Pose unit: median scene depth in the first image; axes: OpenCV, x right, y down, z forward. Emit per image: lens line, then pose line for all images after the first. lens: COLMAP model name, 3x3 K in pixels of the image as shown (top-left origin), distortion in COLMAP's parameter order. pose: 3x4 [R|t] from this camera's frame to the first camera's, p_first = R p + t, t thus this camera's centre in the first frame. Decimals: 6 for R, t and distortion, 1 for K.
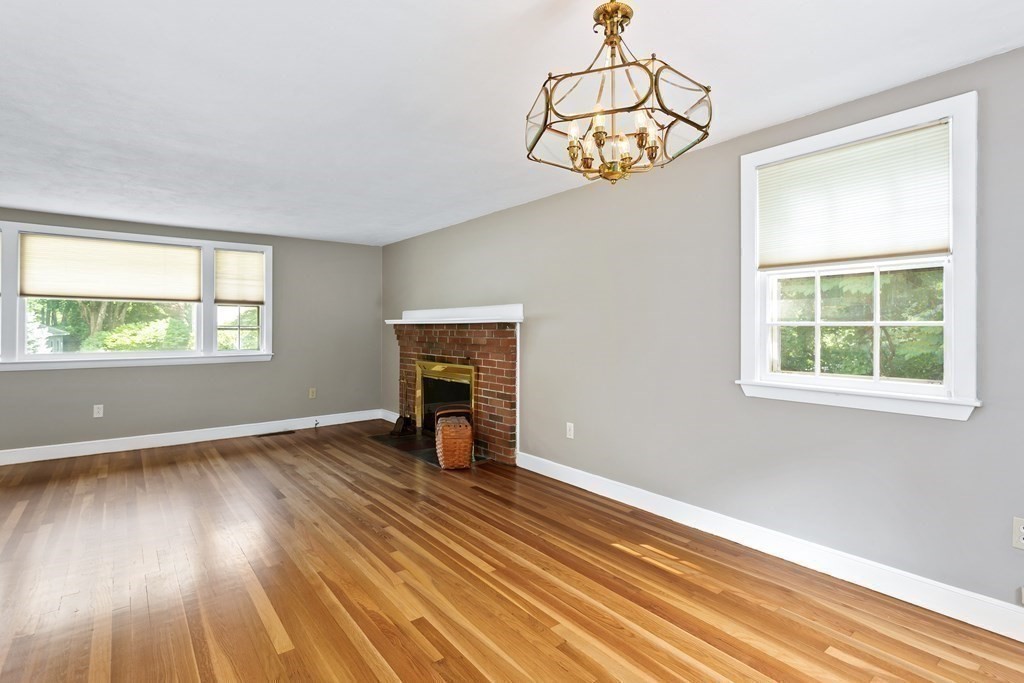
lens RADIAL K [[495.8, 0, 504.2], [0, 495.8, 334.3], [0, 0, 1]] dist [-0.002504, 0.001409]
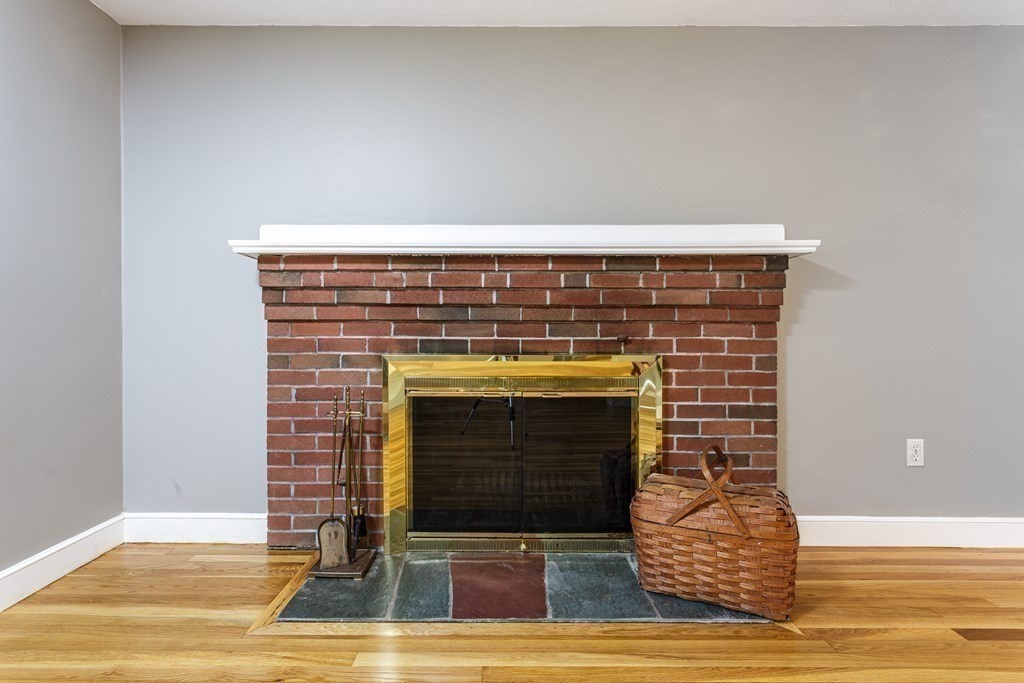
lens RADIAL K [[495.8, 0, 512.3], [0, 495.8, 345.1], [0, 0, 1]] dist [-0.002504, 0.001409]
pose [[0.621708, -0.026787, 0.782791, -0.509881], [0.009895, 0.999604, 0.026348, 0.045026], [-0.783186, -0.008635, 0.621727, 0.871279]]
